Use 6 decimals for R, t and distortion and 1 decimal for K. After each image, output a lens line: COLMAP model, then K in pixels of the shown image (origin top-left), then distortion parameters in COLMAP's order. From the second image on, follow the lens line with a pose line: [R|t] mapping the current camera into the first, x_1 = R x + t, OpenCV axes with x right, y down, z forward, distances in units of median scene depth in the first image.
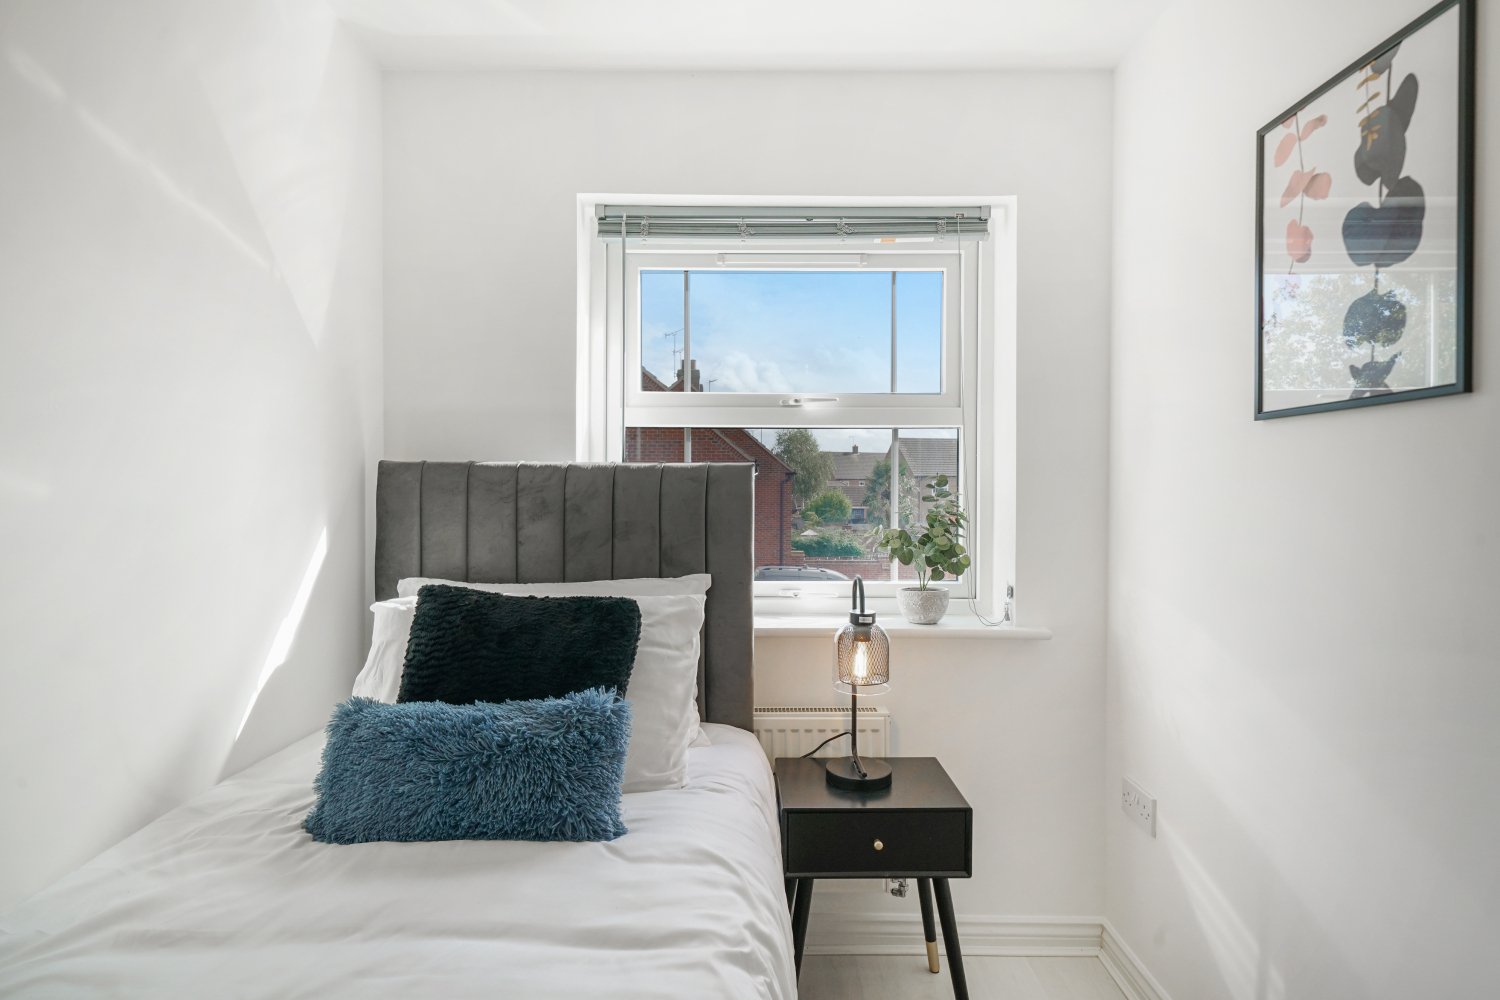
lens RADIAL K [[800.8, 0, 750.0], [0, 800.8, 500.0], [0, 0, 1]] dist [0.002985, 0.000333]
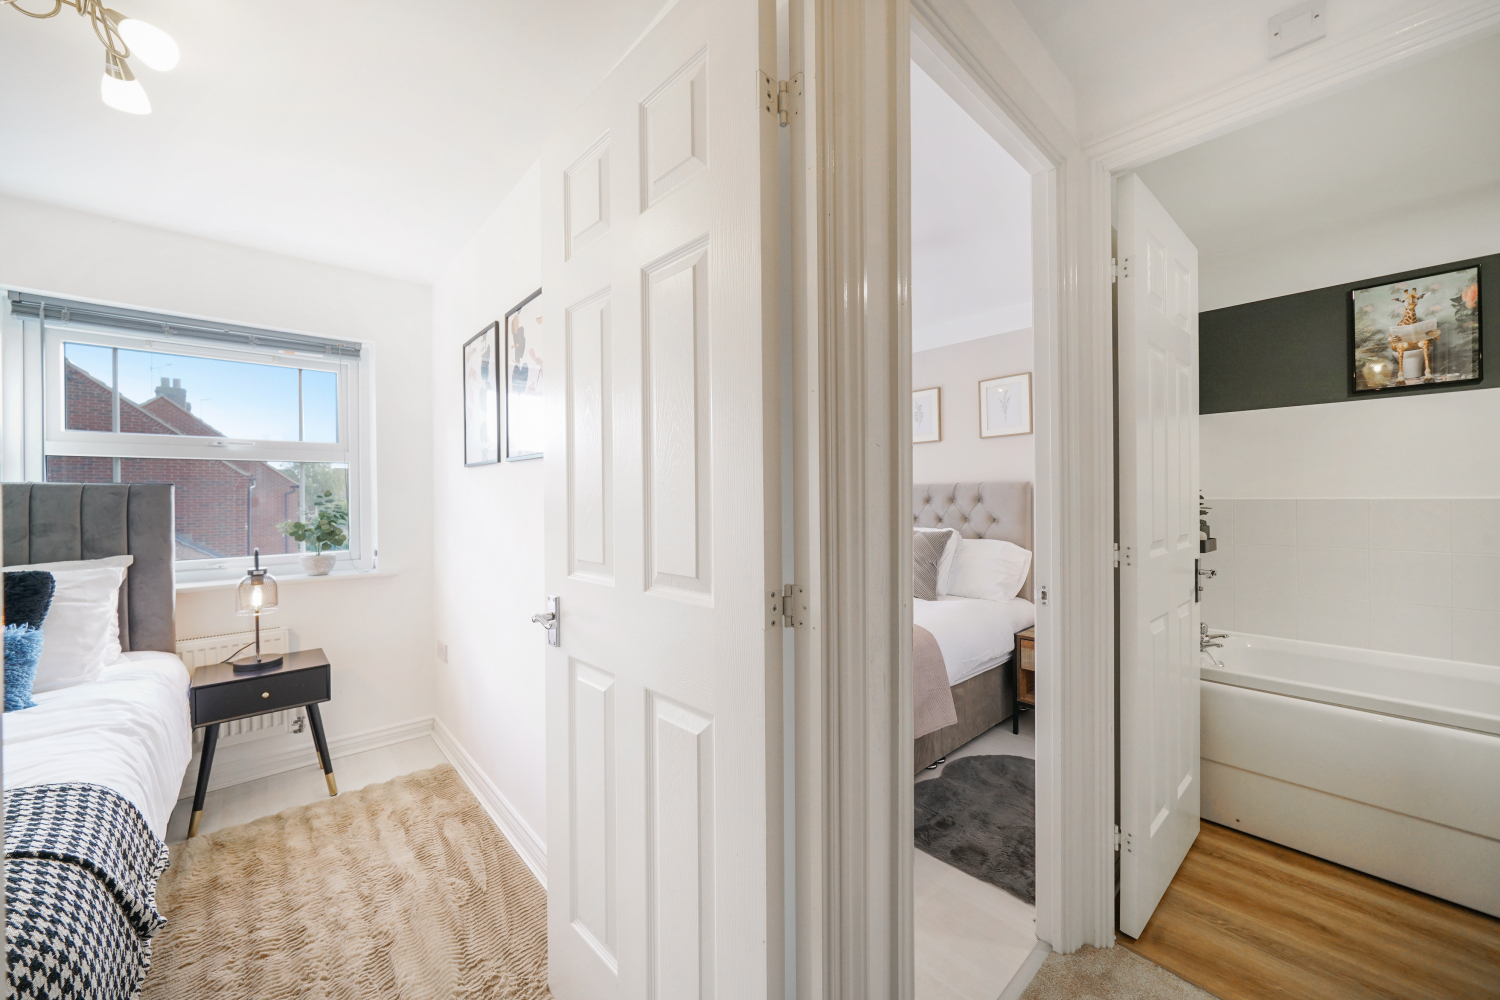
lens RADIAL K [[547.4, 0, 741.7], [0, 547.4, 500.1], [0, 0, 1]] dist [-0.001525, 0.000041]
pose [[0.749388, -0.012978, 0.662004, 0.140227], [0.018887, 0.999820, -0.001780, 0.011196], [-0.661862, 0.013838, 0.749498, -0.586254]]
